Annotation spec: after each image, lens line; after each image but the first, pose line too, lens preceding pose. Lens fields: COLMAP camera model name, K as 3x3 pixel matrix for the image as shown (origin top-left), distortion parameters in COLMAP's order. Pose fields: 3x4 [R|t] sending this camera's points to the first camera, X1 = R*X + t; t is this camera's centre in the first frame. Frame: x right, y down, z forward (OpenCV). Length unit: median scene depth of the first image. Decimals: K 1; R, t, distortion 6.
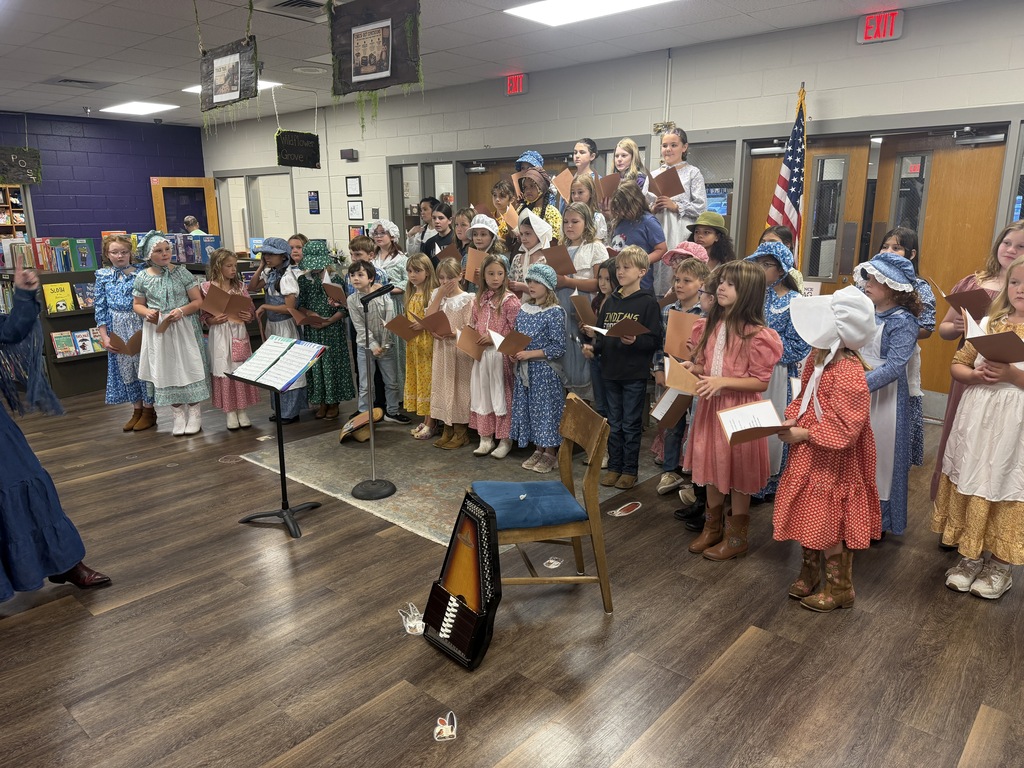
lens RADIAL K [[727.6, 0, 512.0], [0, 727.6, 384.0], [0, 0, 1]] dist [-0.001778, -0.002455]
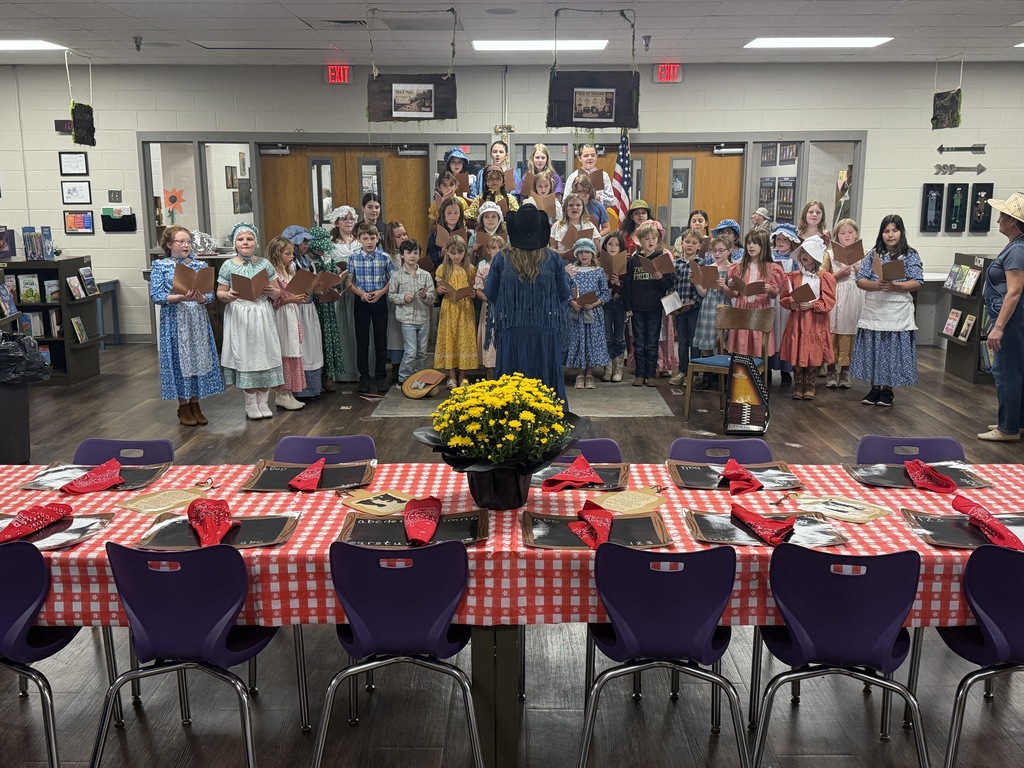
lens RADIAL K [[1030.6, 0, 512.0], [0, 1030.6, 384.0], [0, 0, 1]] dist [0.135194, -0.003377]
pose [[0.758173, -0.120916, 0.640744, -1.097229], [0.149158, 0.988762, 0.010096, 0.058584], [-0.634764, 0.087918, 0.767688, -0.346245]]
